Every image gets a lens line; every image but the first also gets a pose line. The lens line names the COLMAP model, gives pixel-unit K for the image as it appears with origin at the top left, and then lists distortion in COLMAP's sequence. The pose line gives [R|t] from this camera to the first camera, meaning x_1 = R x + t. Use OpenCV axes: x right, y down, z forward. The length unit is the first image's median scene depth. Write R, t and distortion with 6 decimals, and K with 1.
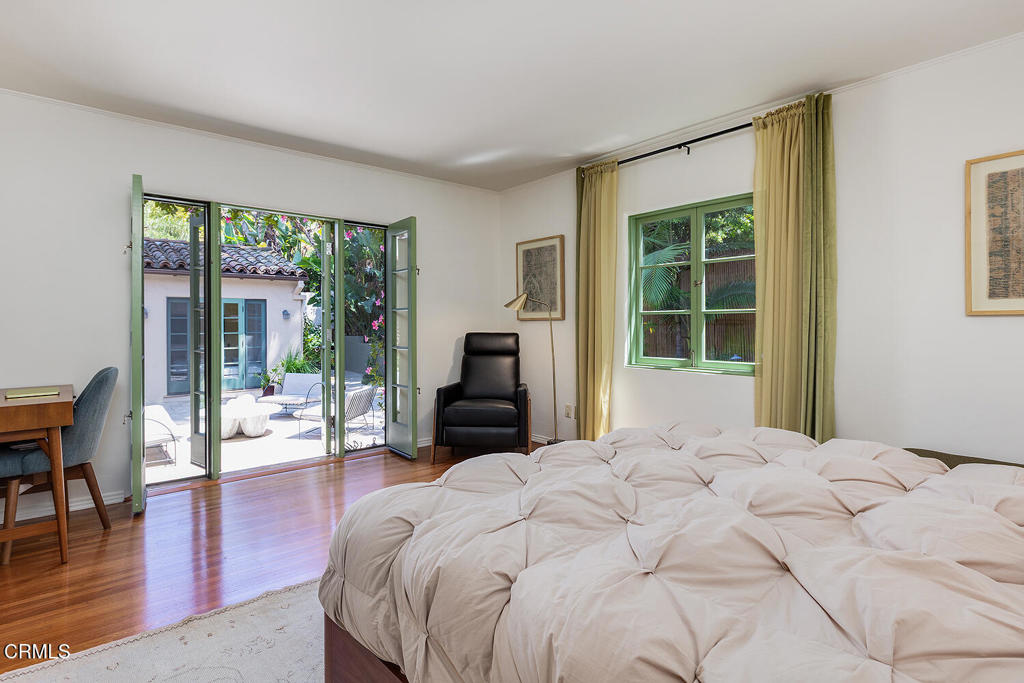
lens RADIAL K [[527.5, 0, 512.0], [0, 527.5, 341.5], [0, 0, 1]] dist [0.002190, 0.000282]
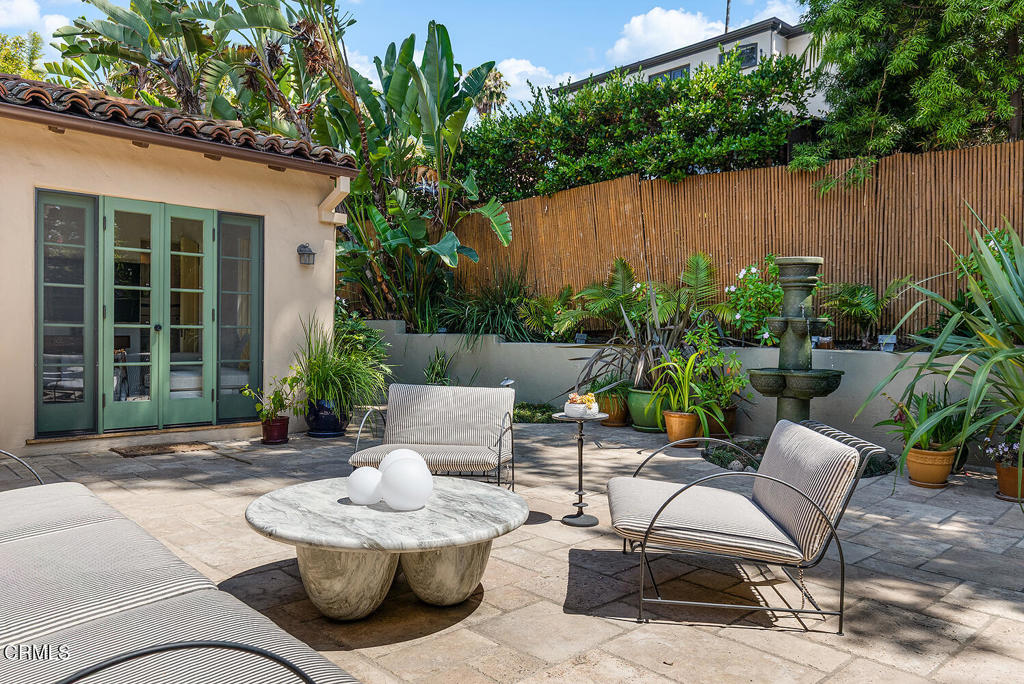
lens RADIAL K [[721.2, 0, 509.2], [0, 721.2, 328.4], [0, 0, 1]] dist [-0.006805, -0.002503]
pose [[0.999472, 0.017046, 0.027674, -0.177582], [-0.016128, 0.999323, -0.033062, 0.017488], [-0.028219, 0.032598, 0.999070, 0.259341]]
